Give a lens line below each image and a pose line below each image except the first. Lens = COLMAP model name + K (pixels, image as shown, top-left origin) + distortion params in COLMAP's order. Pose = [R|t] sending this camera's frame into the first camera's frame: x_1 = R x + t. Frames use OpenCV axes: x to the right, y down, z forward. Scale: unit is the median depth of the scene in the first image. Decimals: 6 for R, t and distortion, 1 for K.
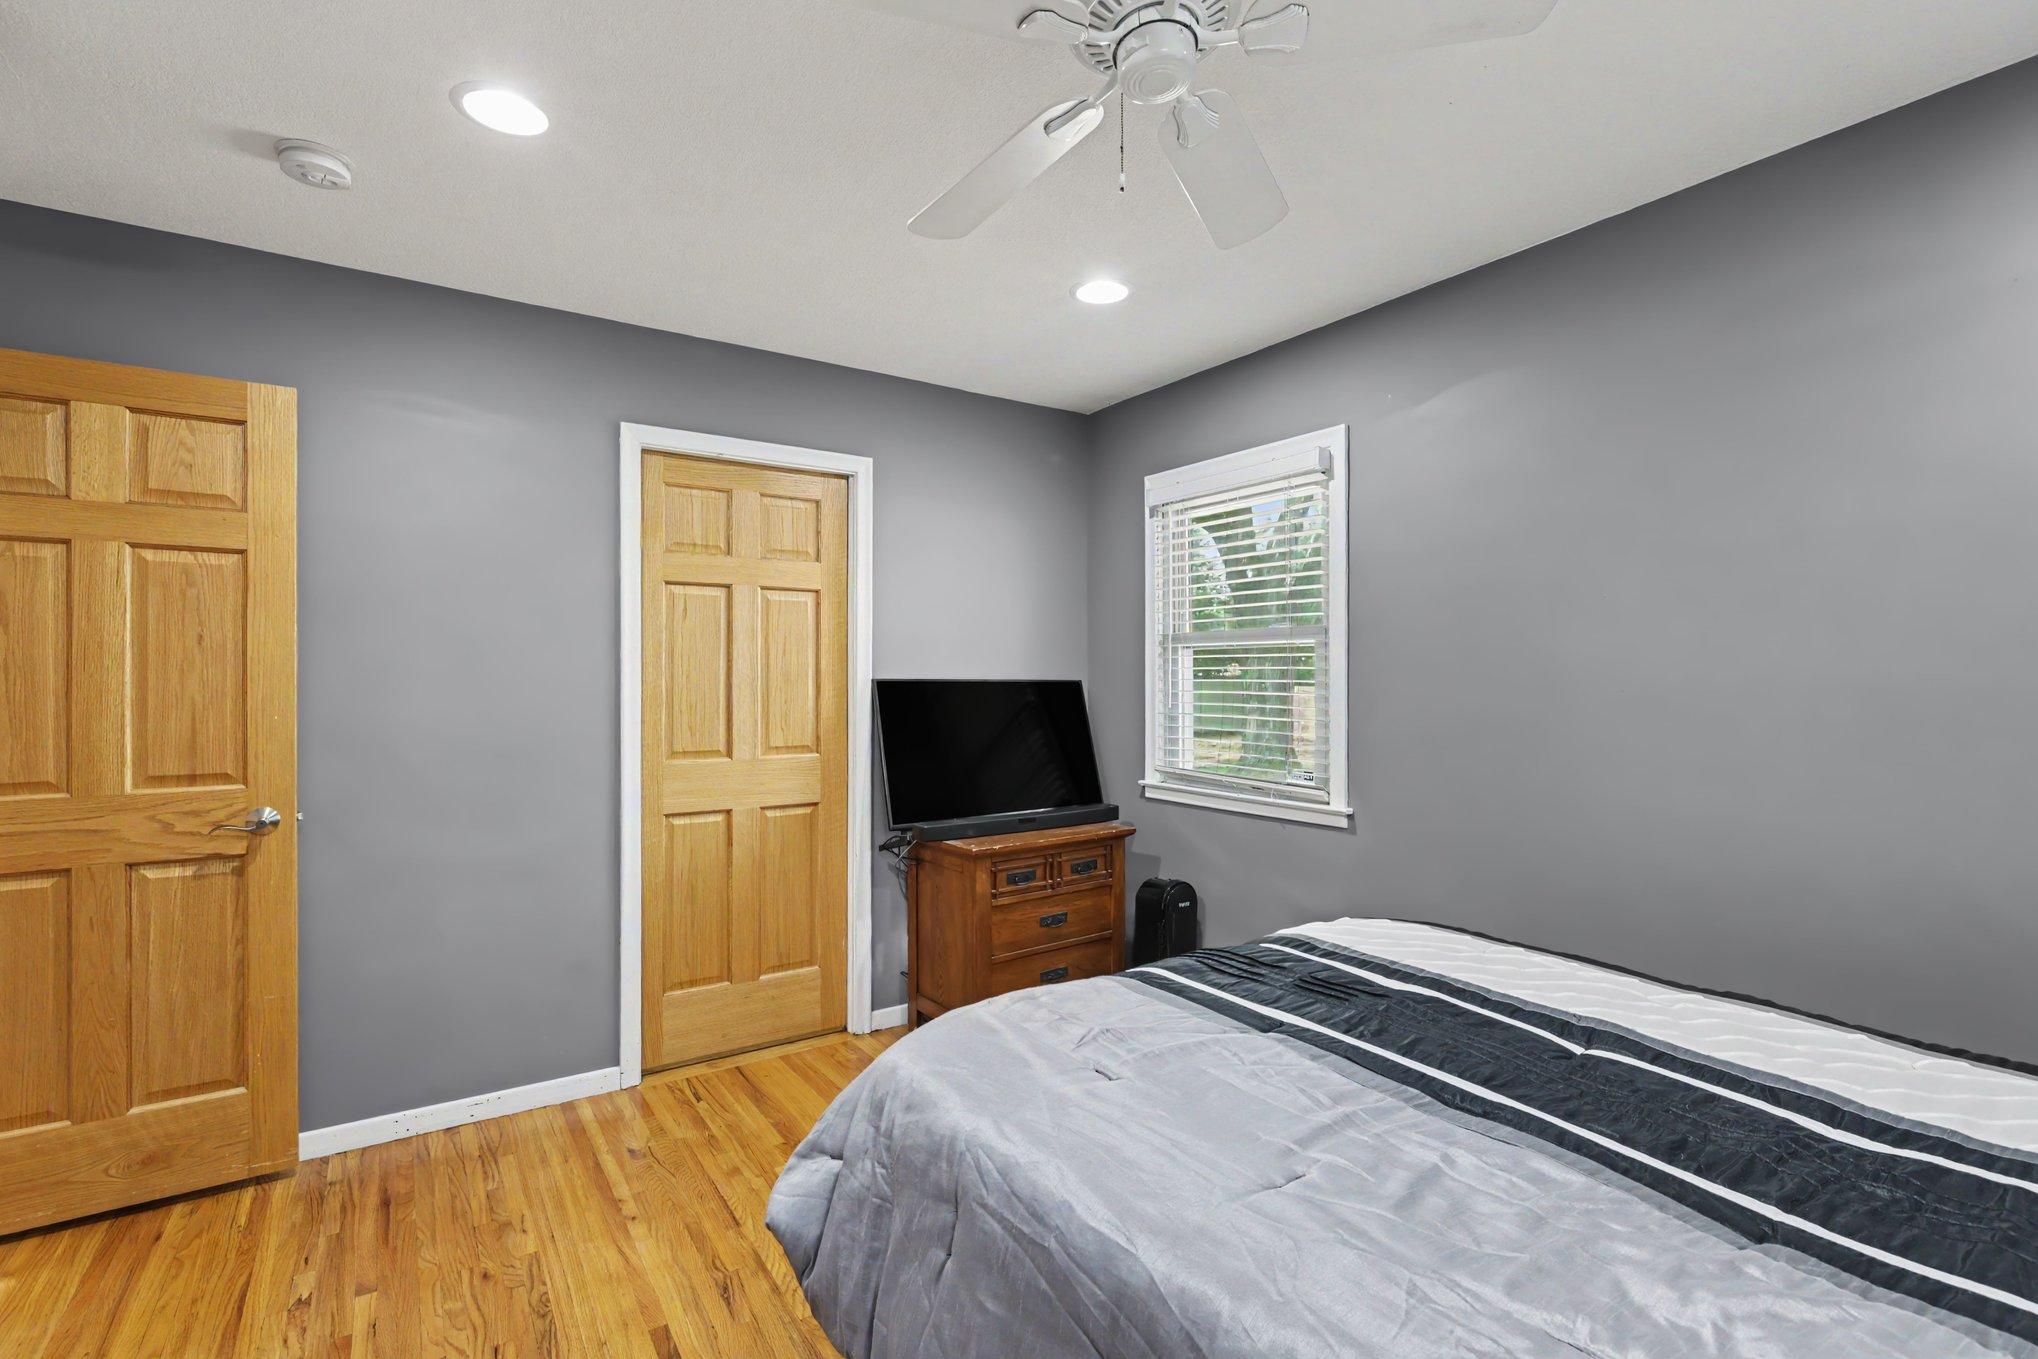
lens RADIAL K [[936.4, 0, 1019.0], [0, 936.4, 679.5], [0, 0, 1]] dist [0.002003, 0.000316]
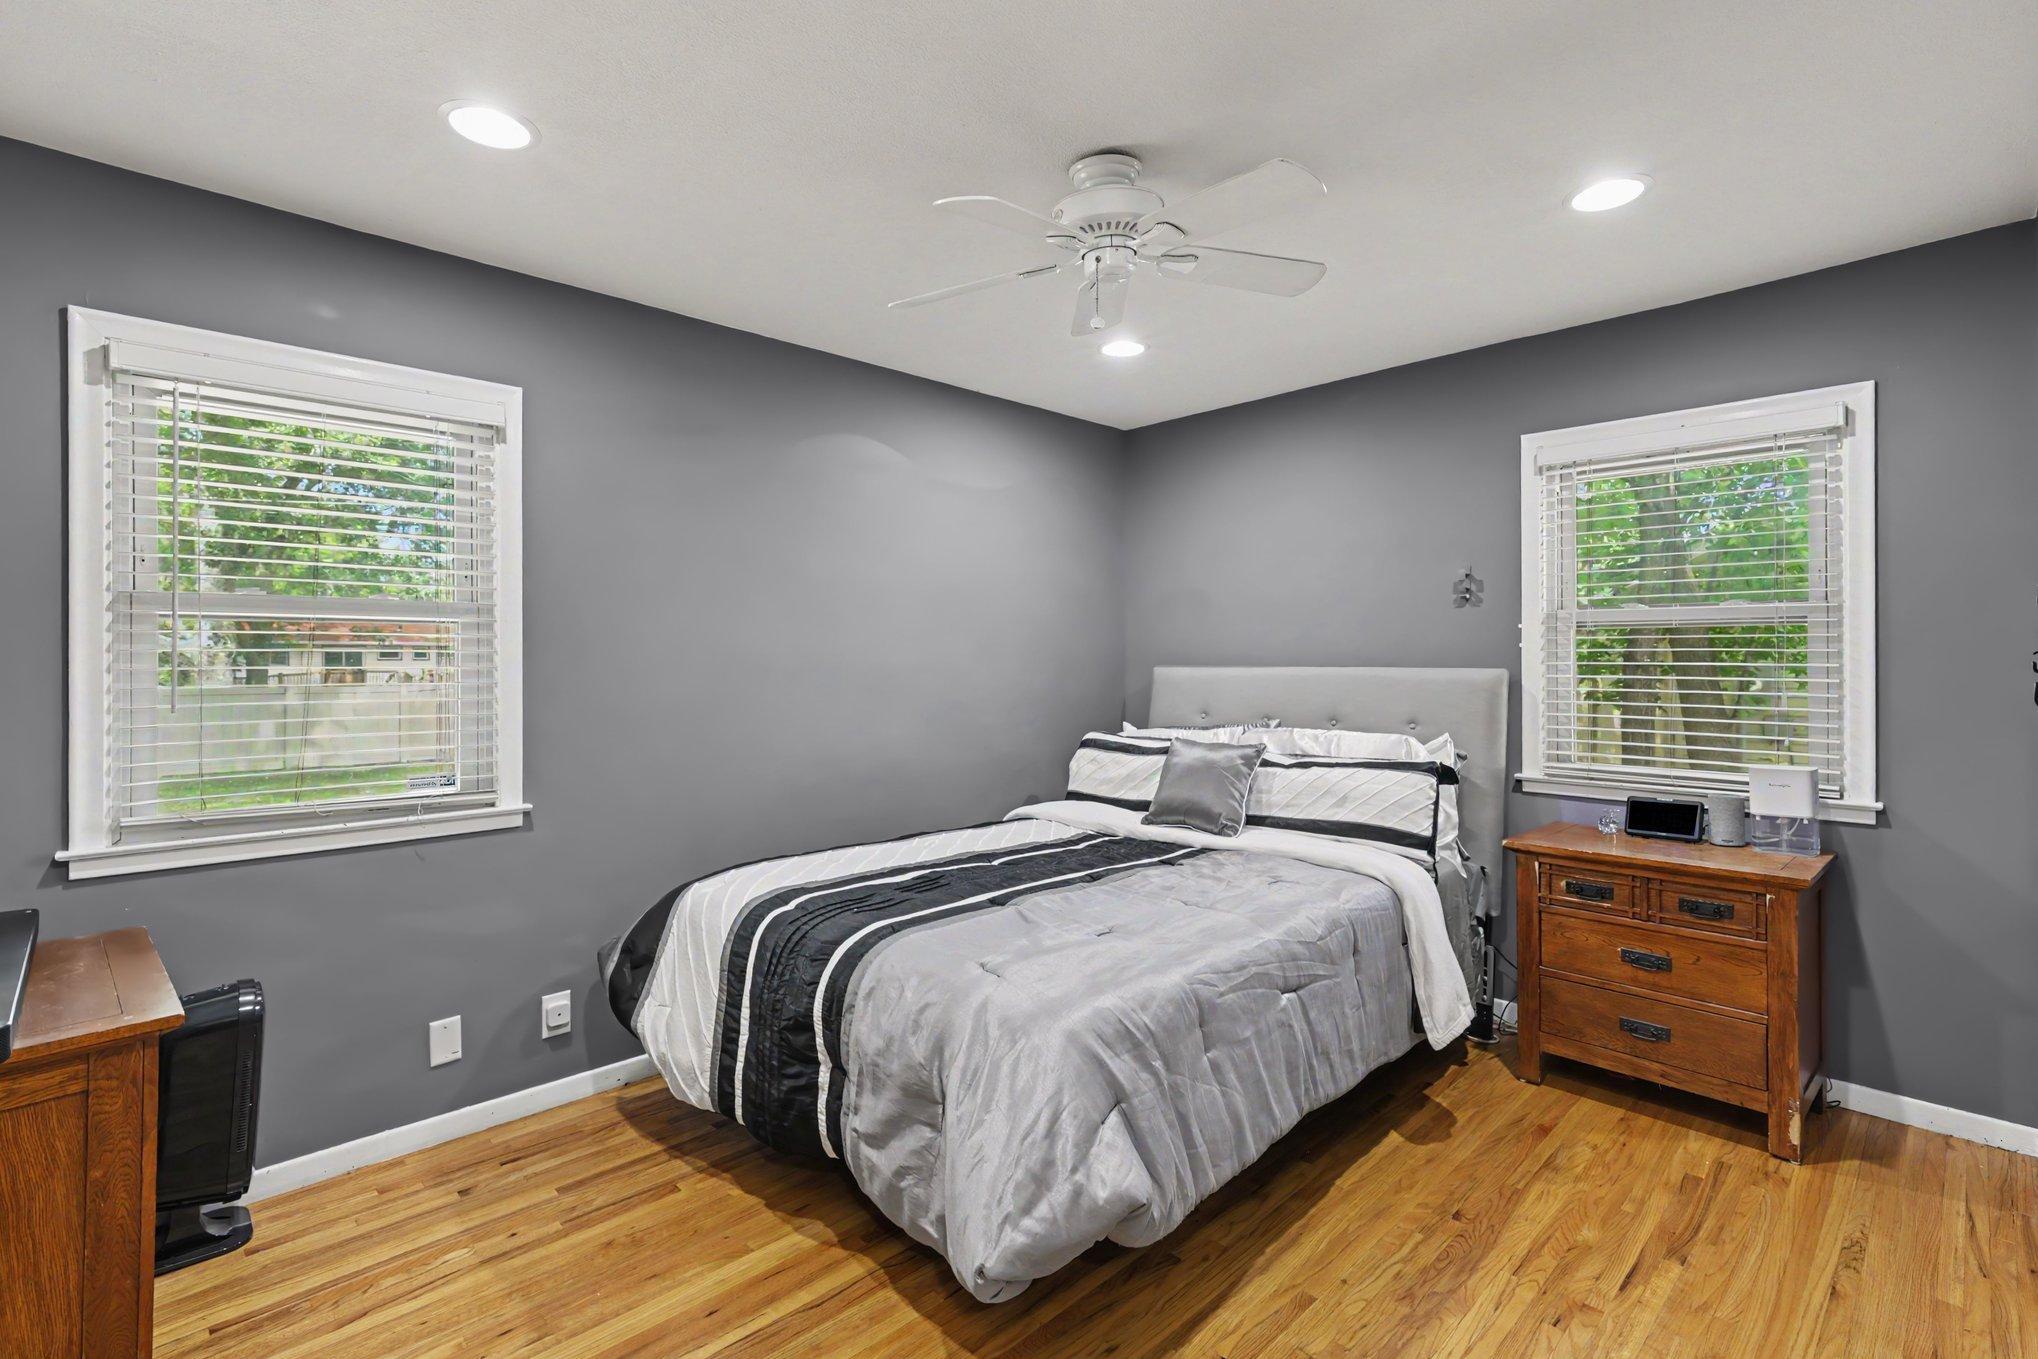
lens RADIAL K [[936.4, 0, 1019.0], [0, 936.4, 679.5], [0, 0, 1]] dist [0.002003, 0.000316]
pose [[-0.184462, -0.023965, 0.982548, -0.639615], [0.000236, 0.999702, 0.024427, -0.009452], [-0.982840, 0.004738, -0.184401, 0.674998]]
